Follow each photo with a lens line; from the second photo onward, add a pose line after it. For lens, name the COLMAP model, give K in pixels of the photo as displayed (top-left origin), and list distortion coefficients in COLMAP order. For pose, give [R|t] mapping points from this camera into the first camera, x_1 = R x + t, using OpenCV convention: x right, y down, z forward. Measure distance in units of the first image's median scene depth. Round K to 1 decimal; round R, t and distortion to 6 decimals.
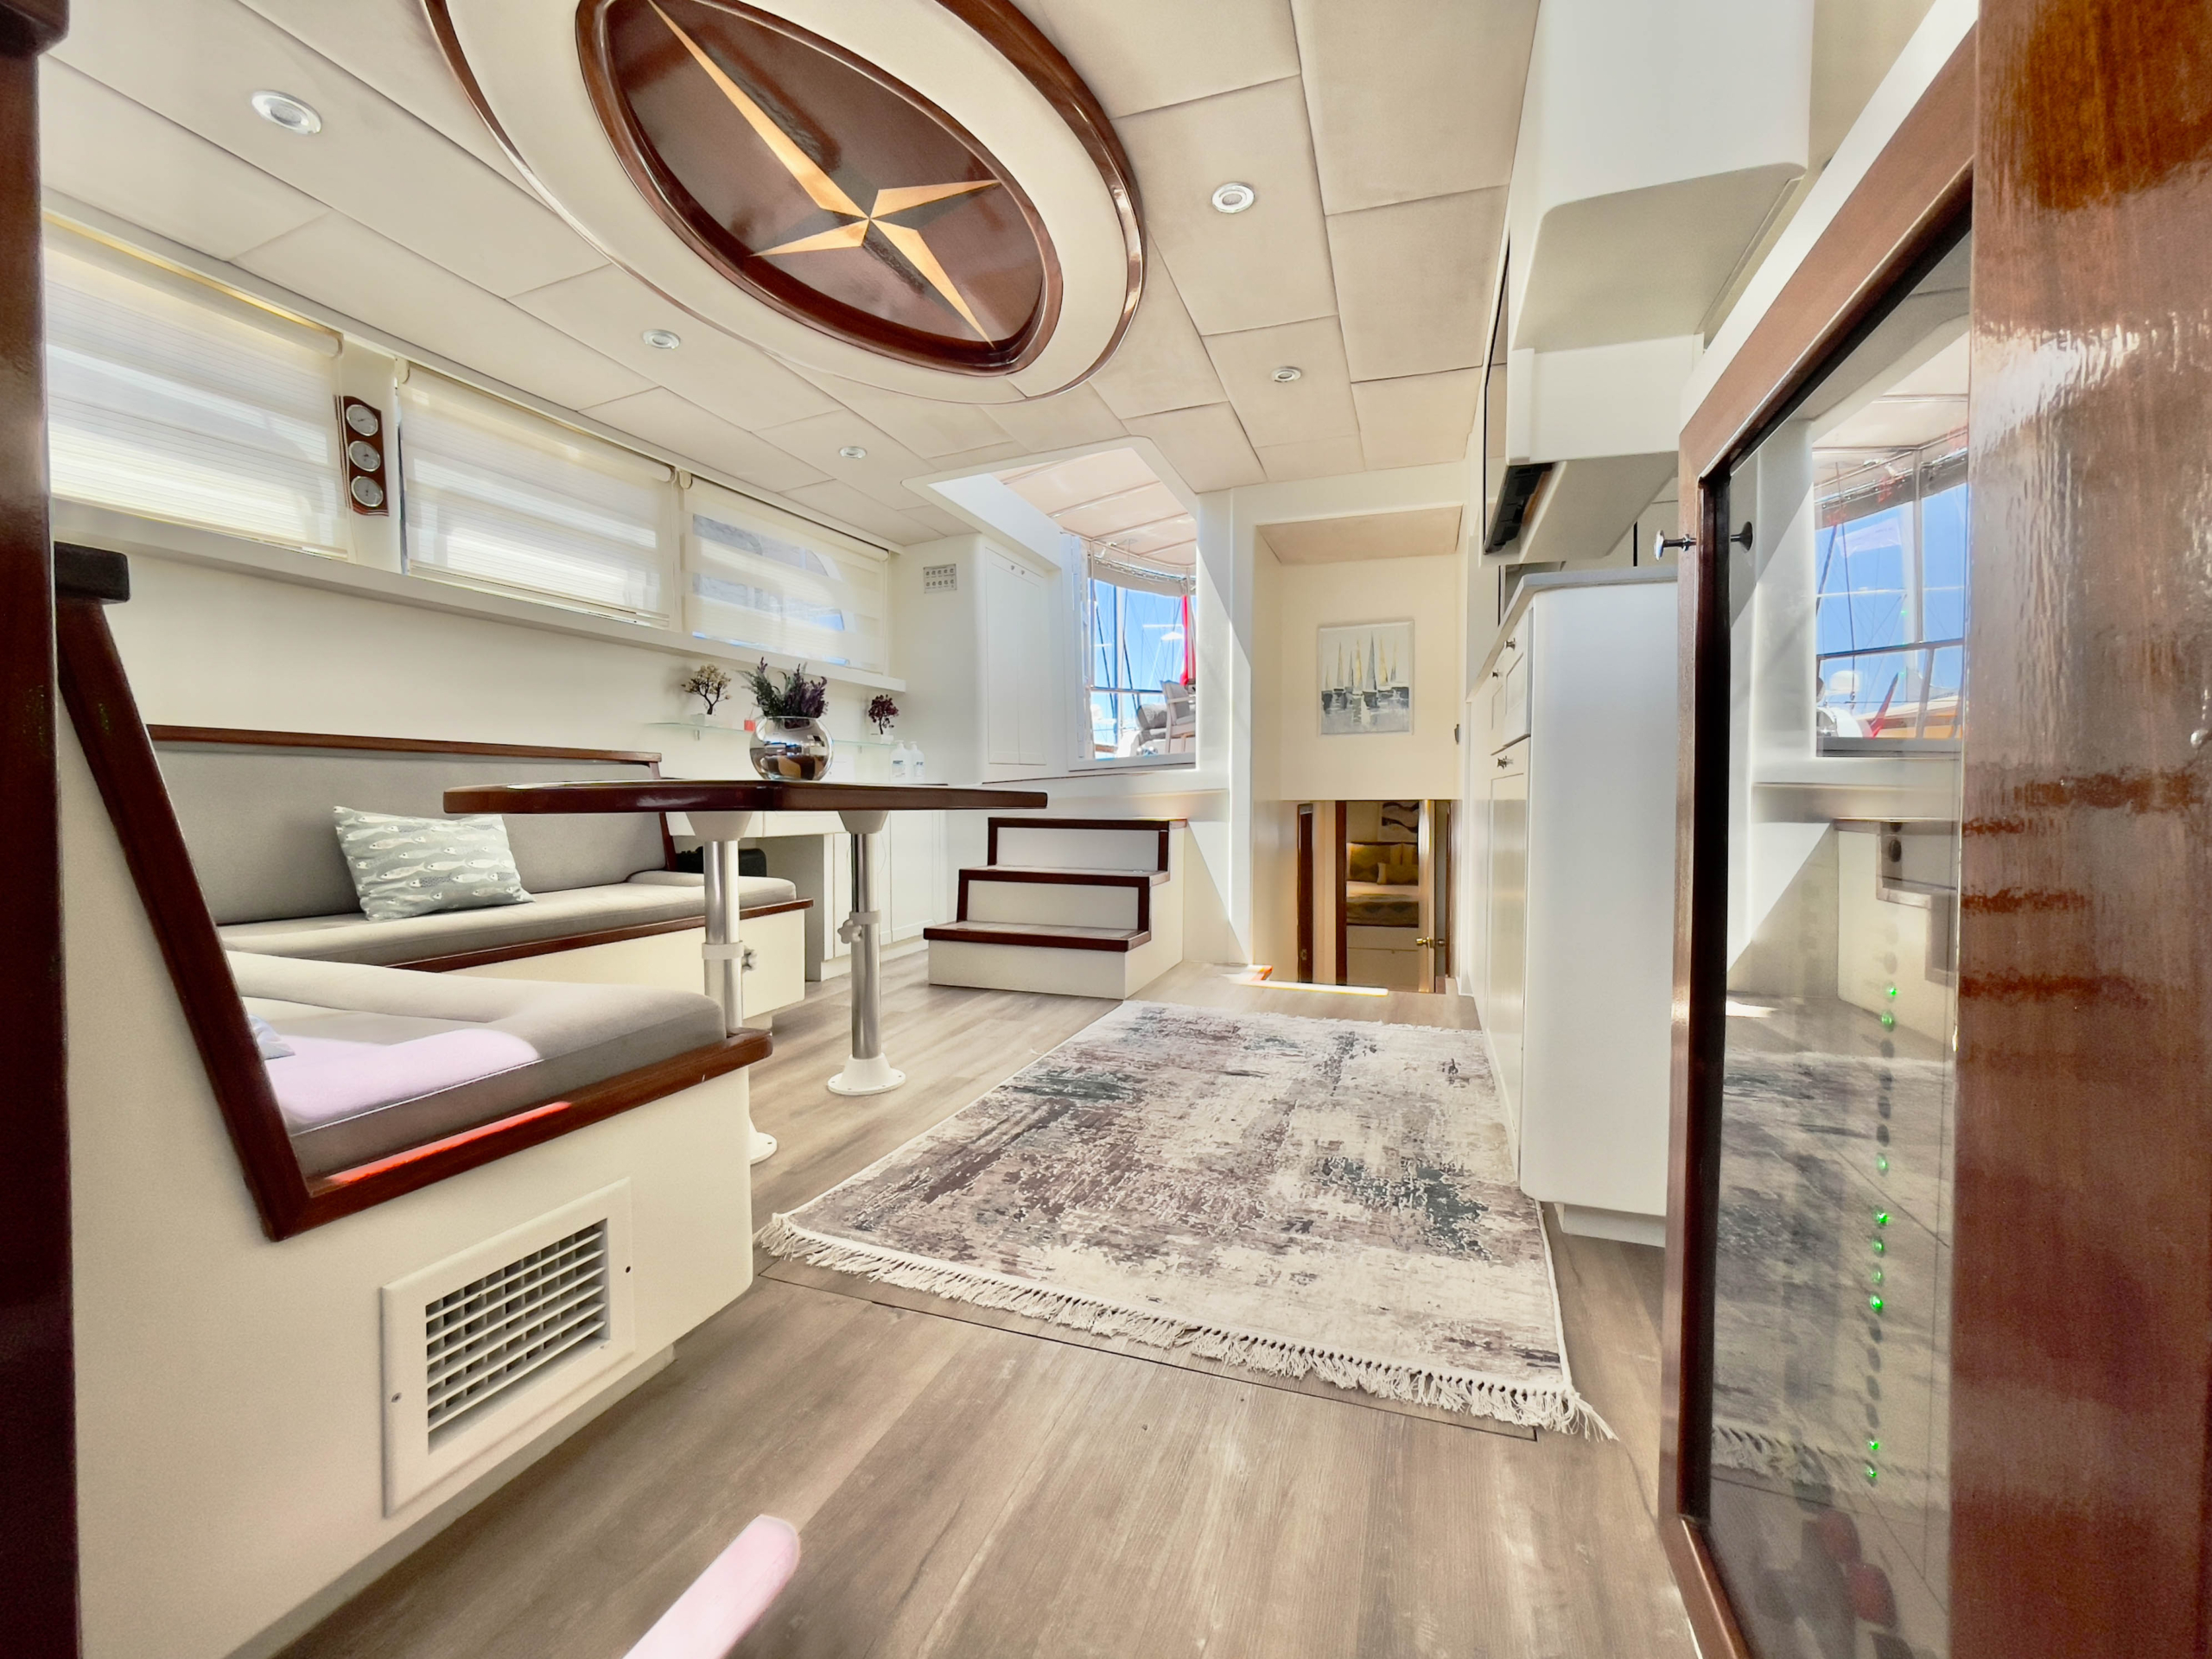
lens RADIAL K [[912.8, 0, 1129.2], [0, 912.8, 831.0], [0, 0, 1]] dist [-0.000550, -0.000074]
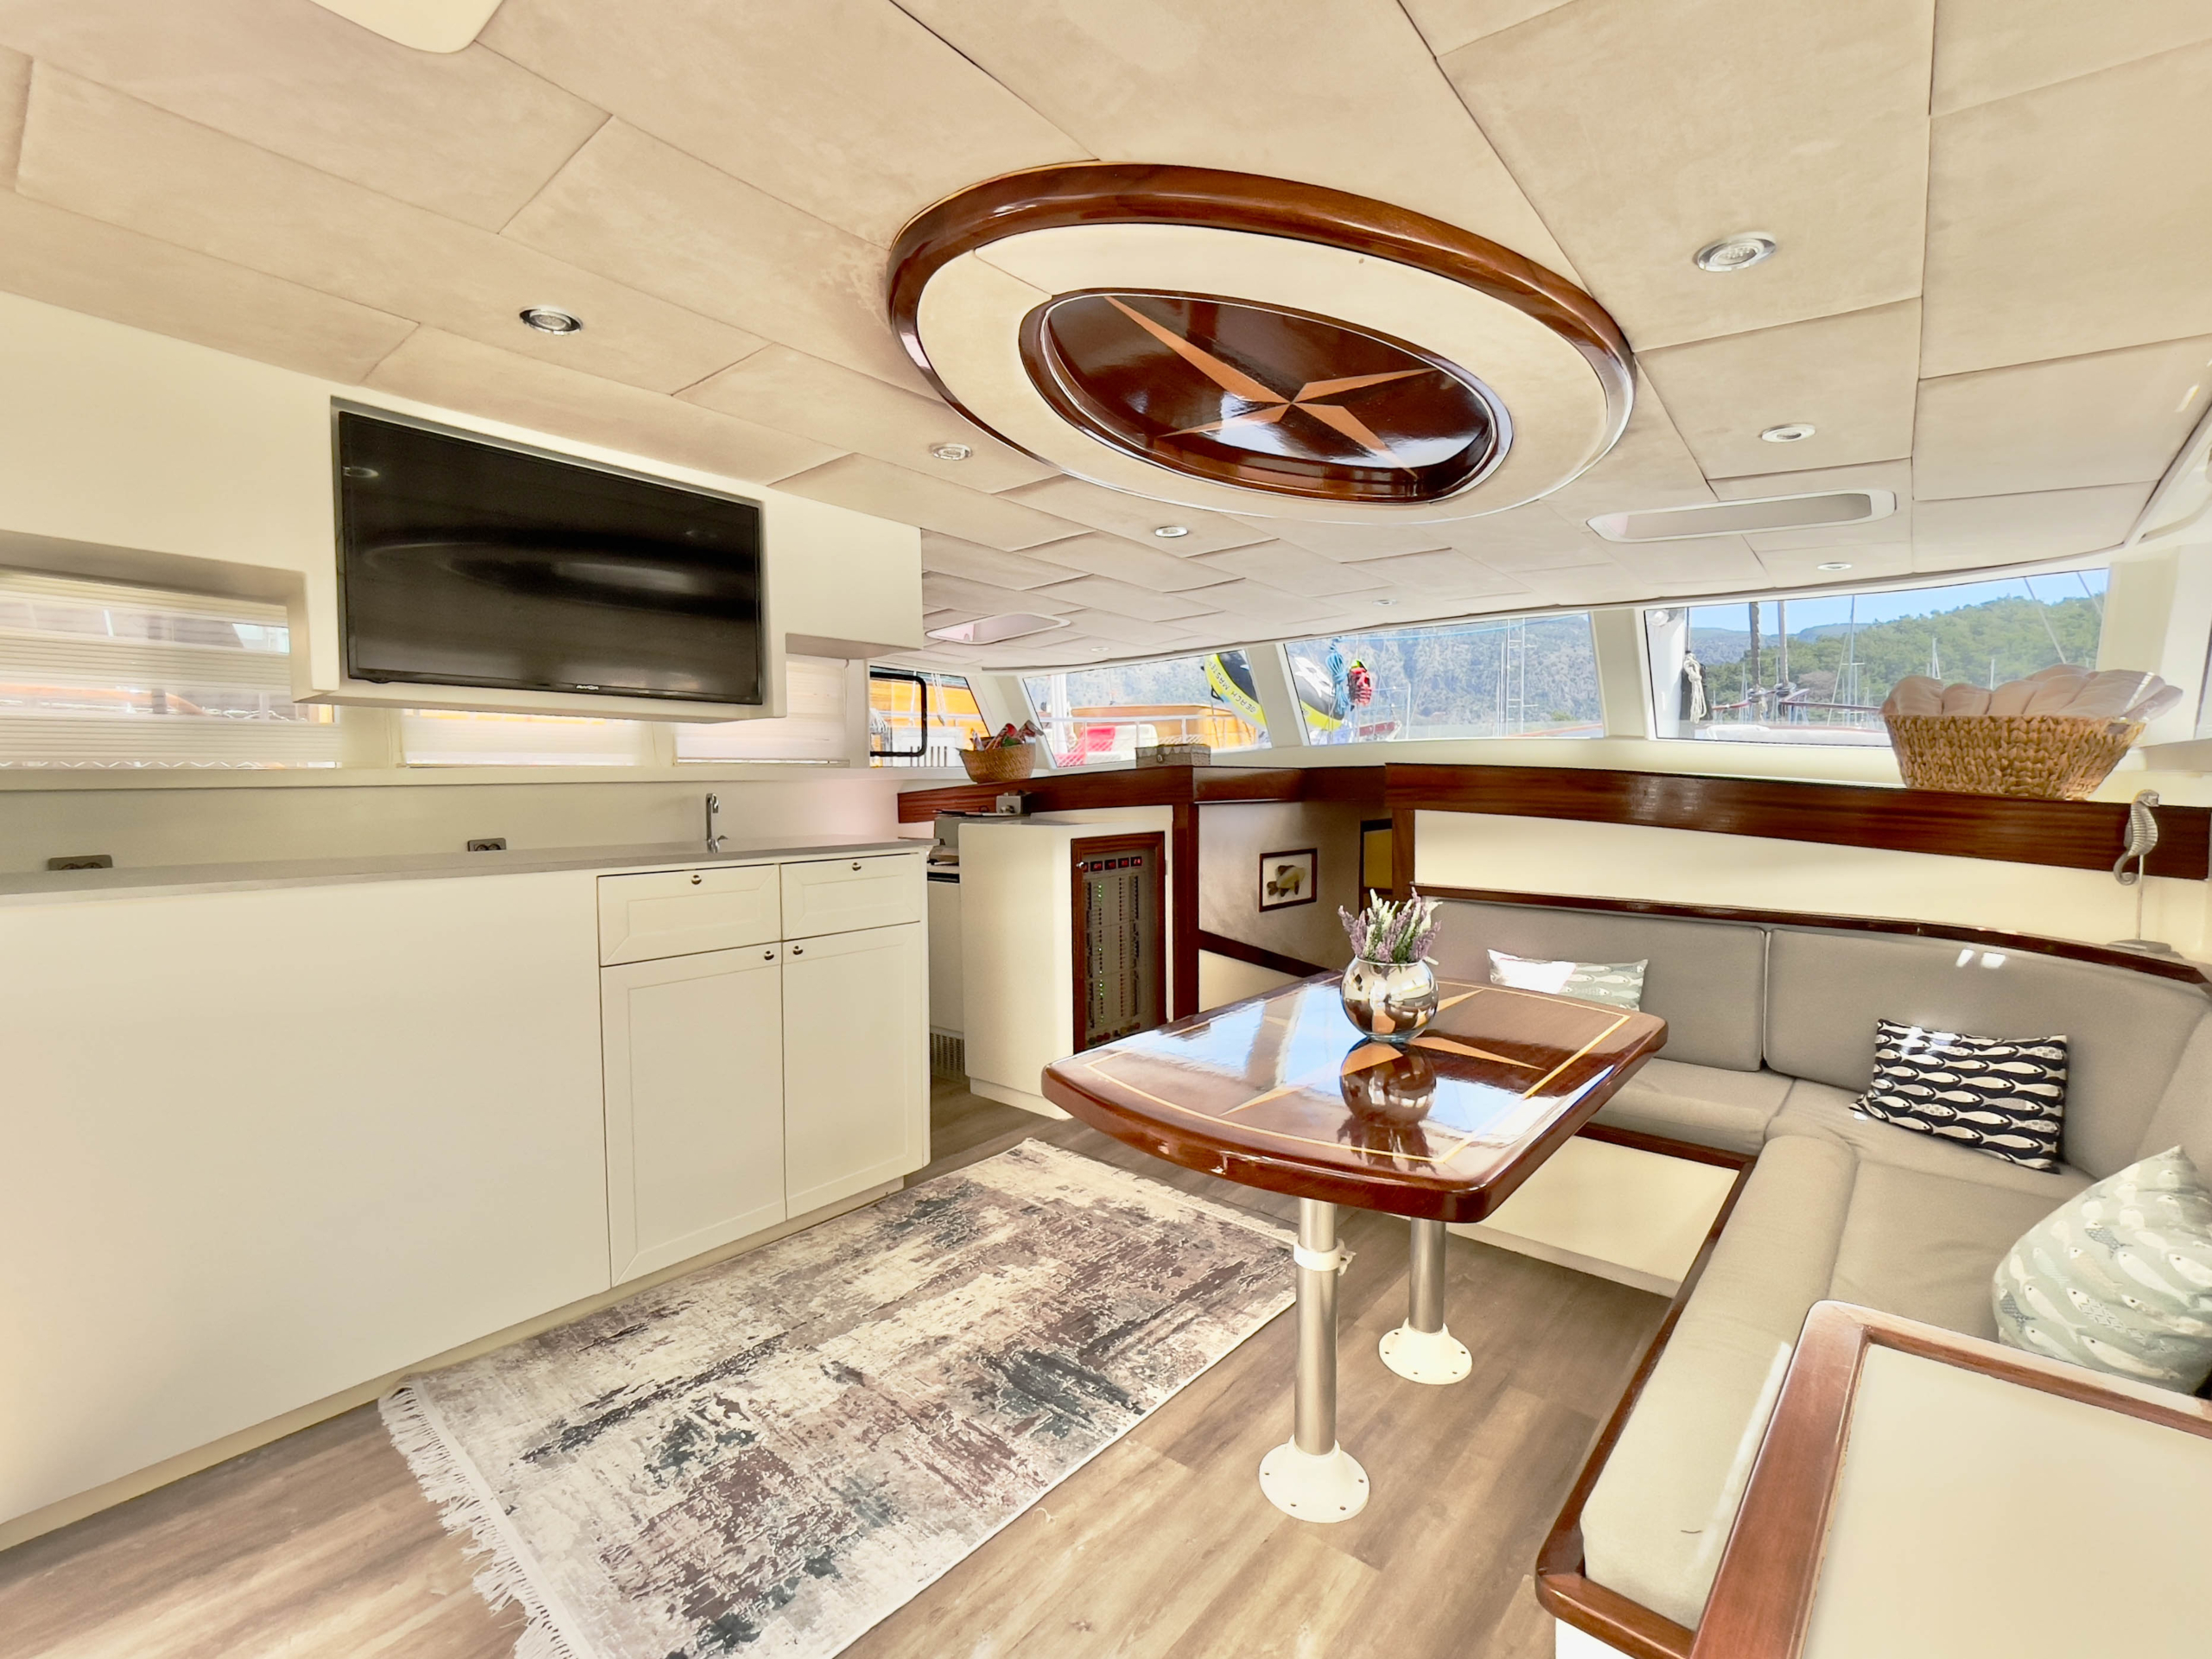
lens RADIAL K [[950.9, 0, 1106.0], [0, 950.9, 829.5], [0, 0, 1]] dist [-0.000017, -0.016640]
pose [[-0.924796, -0.011920, 0.380277, -0.494542], [0.022056, 0.996149, 0.084861, -0.343105], [-0.379824, 0.086867, -0.920971, 2.033794]]
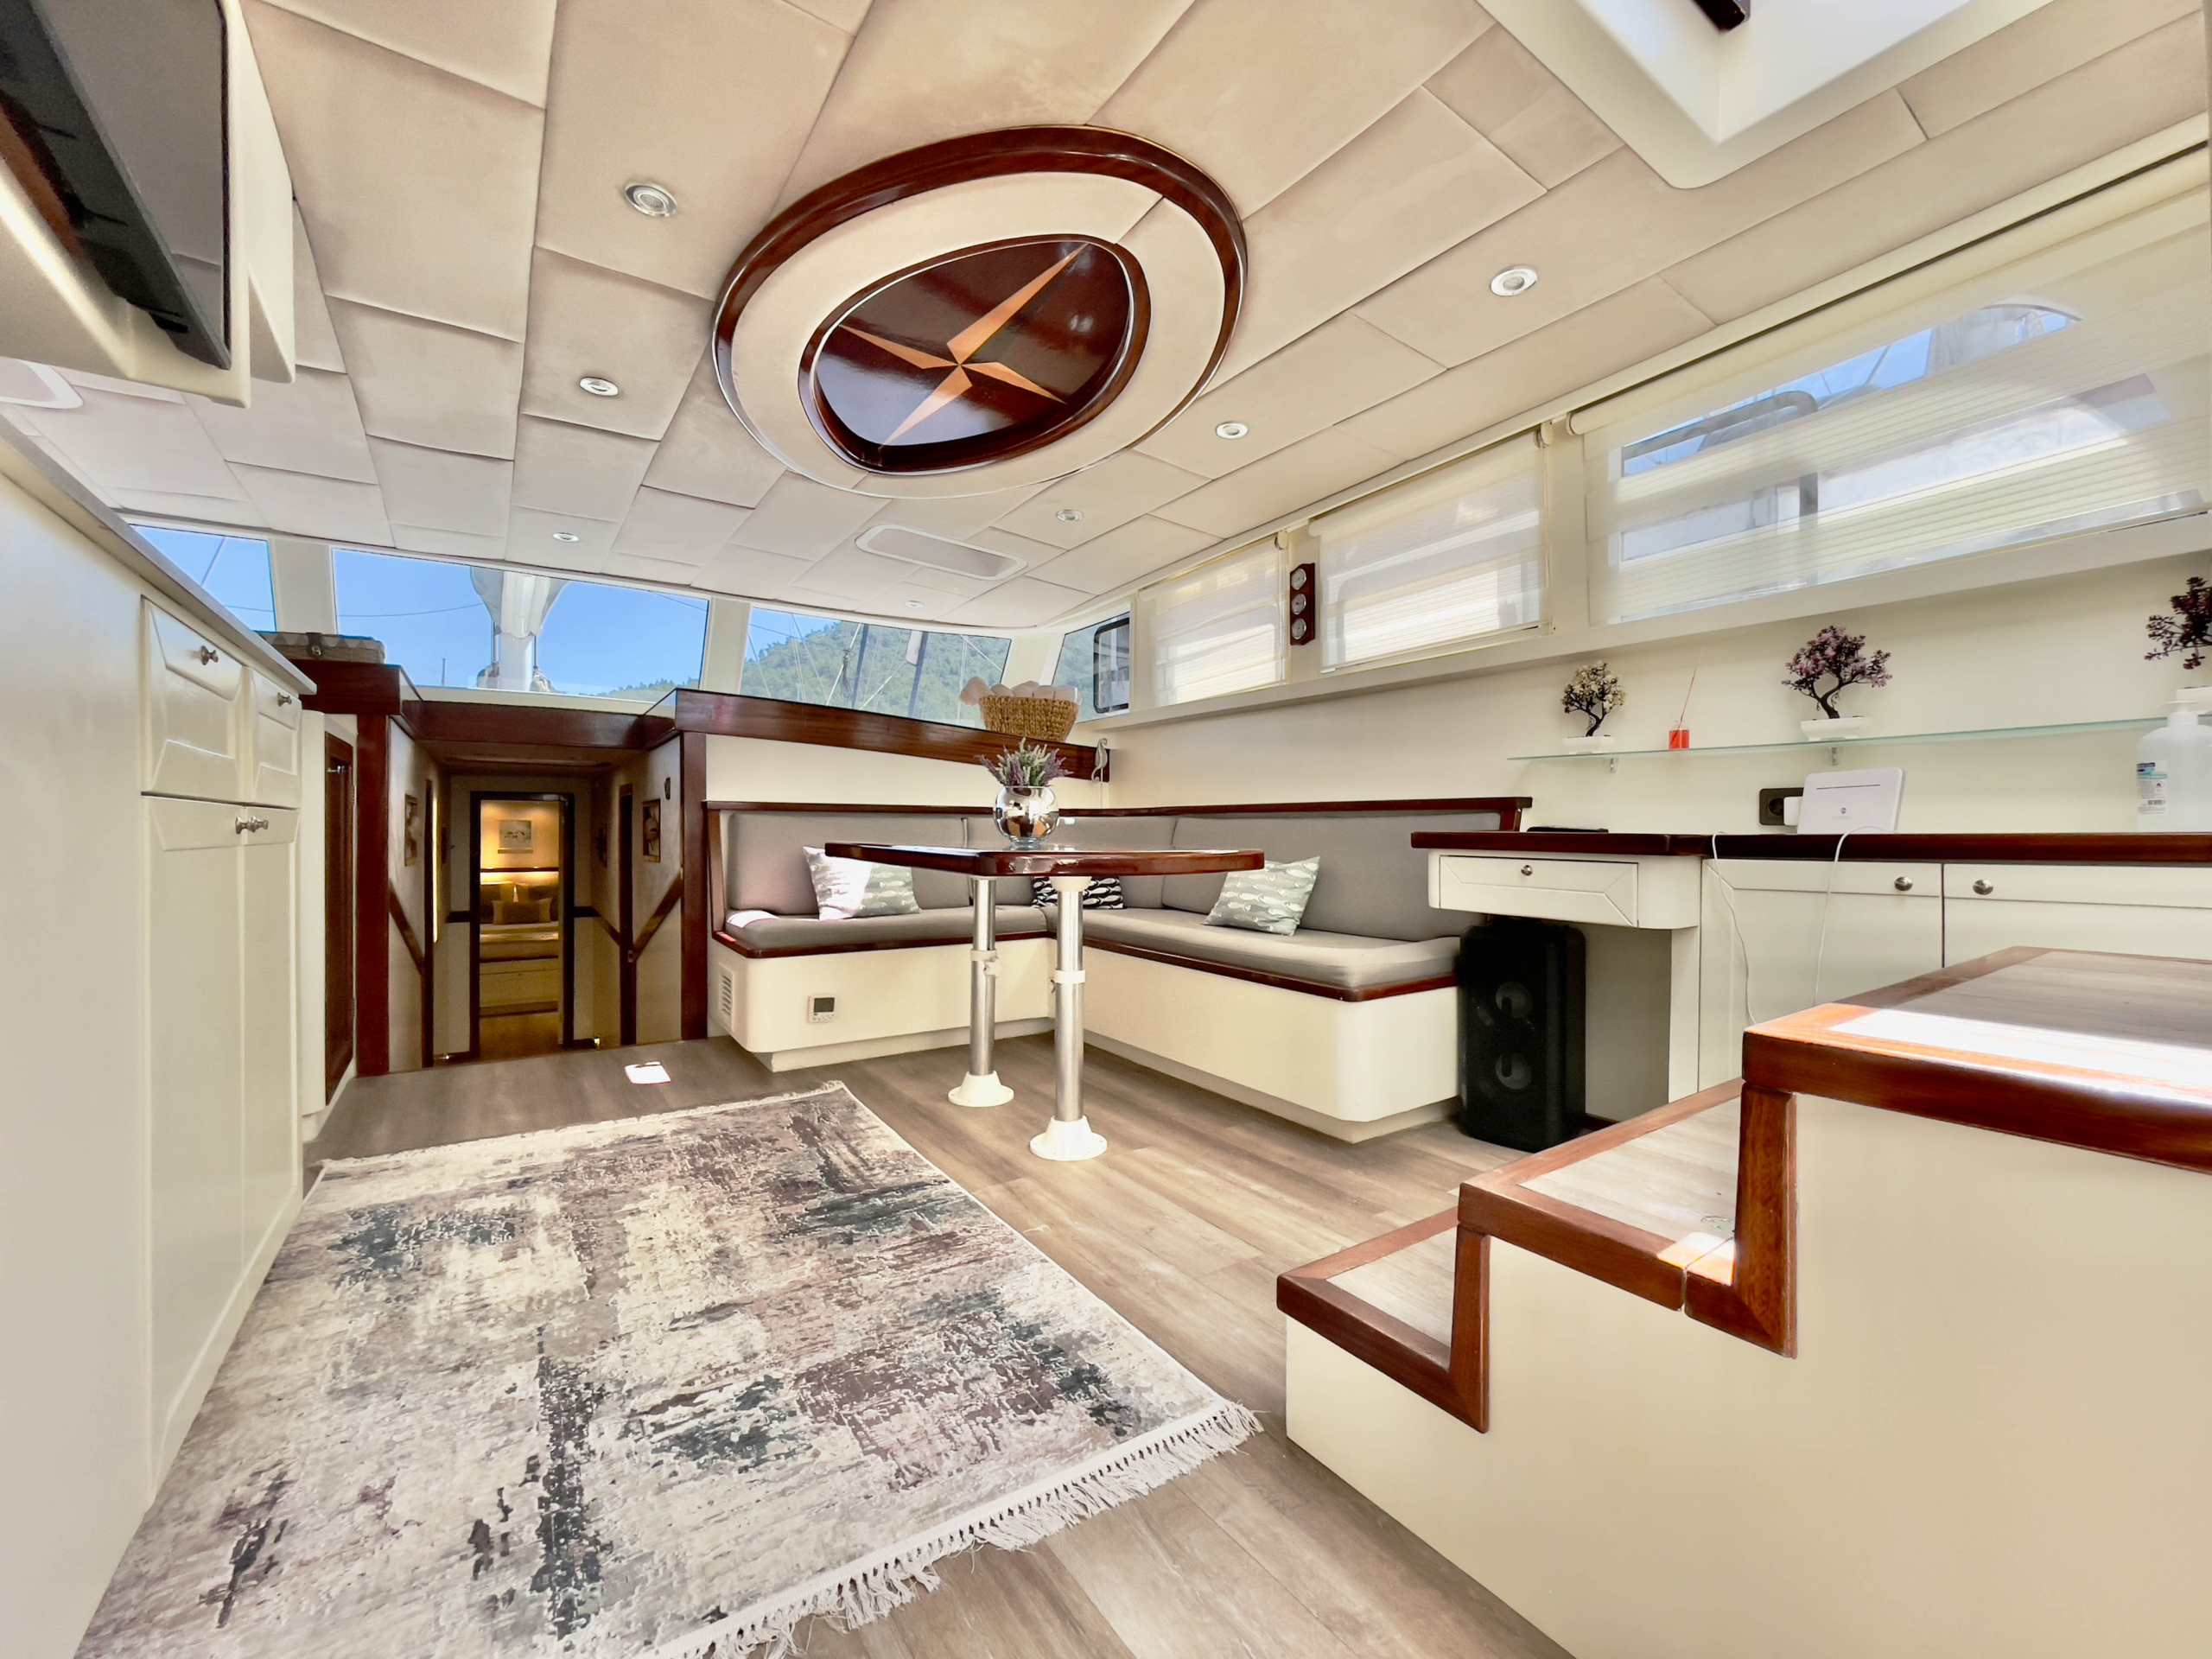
lens RADIAL K [[907.8, 0, 1062.7], [0, 907.8, 834.3], [0, 0, 1]] dist [-0.001608, -0.000219]
pose [[-0.639644, 0.001925, -0.768669, 0.551084], [-0.033441, 0.998980, 0.030329, -0.105592], [0.767944, 0.045105, -0.638927, 1.935391]]
